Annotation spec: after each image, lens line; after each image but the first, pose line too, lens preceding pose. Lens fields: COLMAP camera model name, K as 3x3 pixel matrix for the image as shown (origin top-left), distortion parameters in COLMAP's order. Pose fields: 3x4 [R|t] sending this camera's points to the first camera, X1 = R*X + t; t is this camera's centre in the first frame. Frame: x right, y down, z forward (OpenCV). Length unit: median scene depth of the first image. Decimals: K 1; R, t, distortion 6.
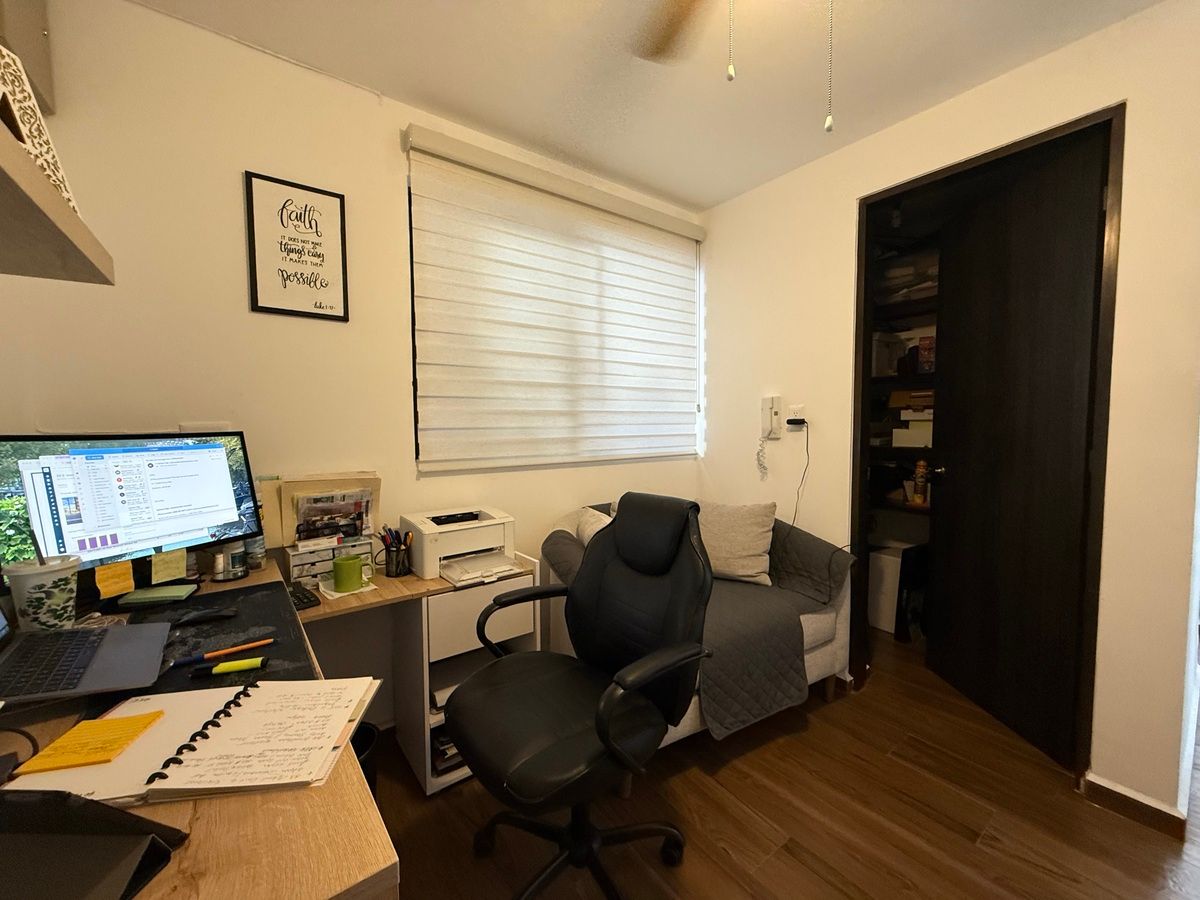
lens RADIAL K [[481.9, 0, 596.2], [0, 481.9, 452.7], [0, 0, 1]] dist [-0.002065, 0.001495]
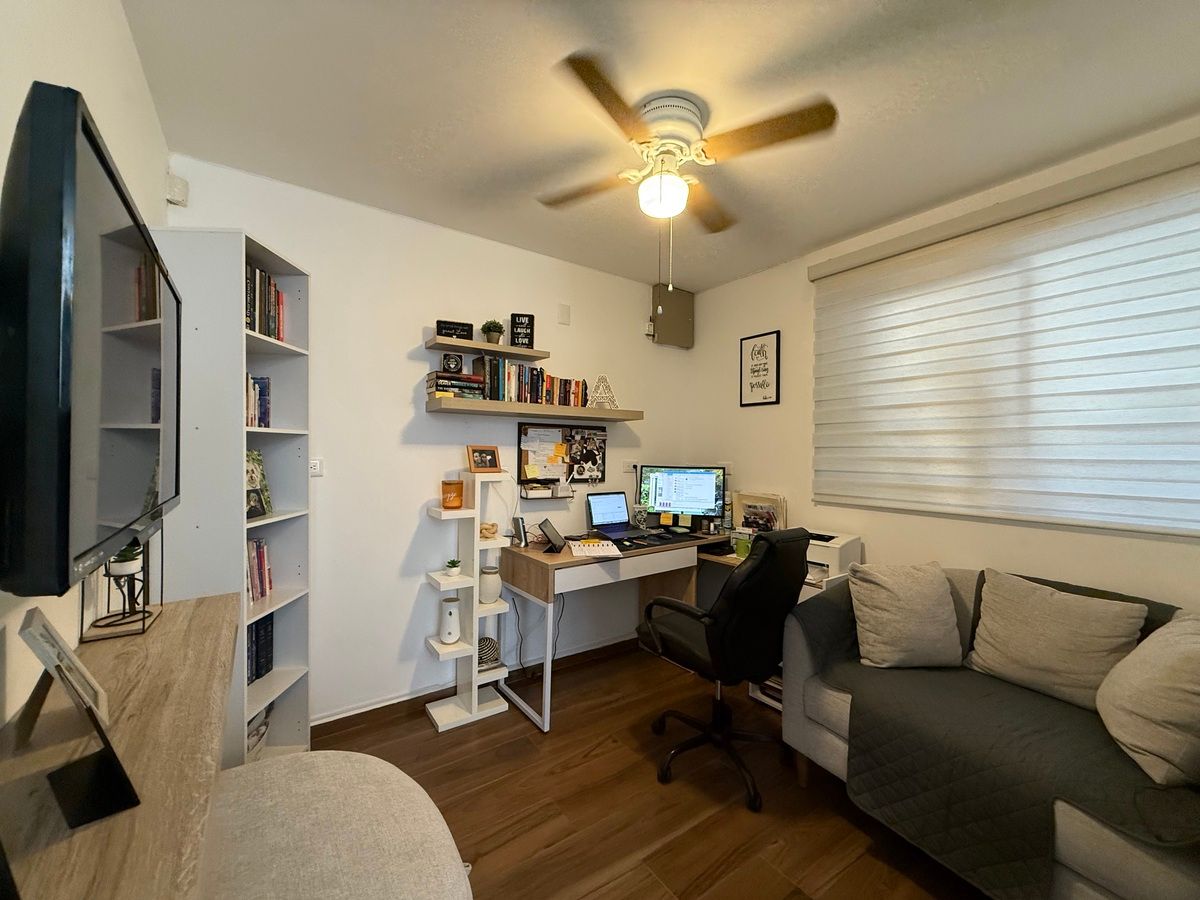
lens RADIAL K [[481.9, 0, 598.4], [0, 481.9, 450.4], [0, 0, 1]] dist [-0.002065, 0.001495]
pose [[-0.028618, 0.002359, -0.999588, 1.216316], [-0.071846, 0.997406, 0.004411, -0.077291], [0.997005, 0.071943, -0.028374, 0.456657]]
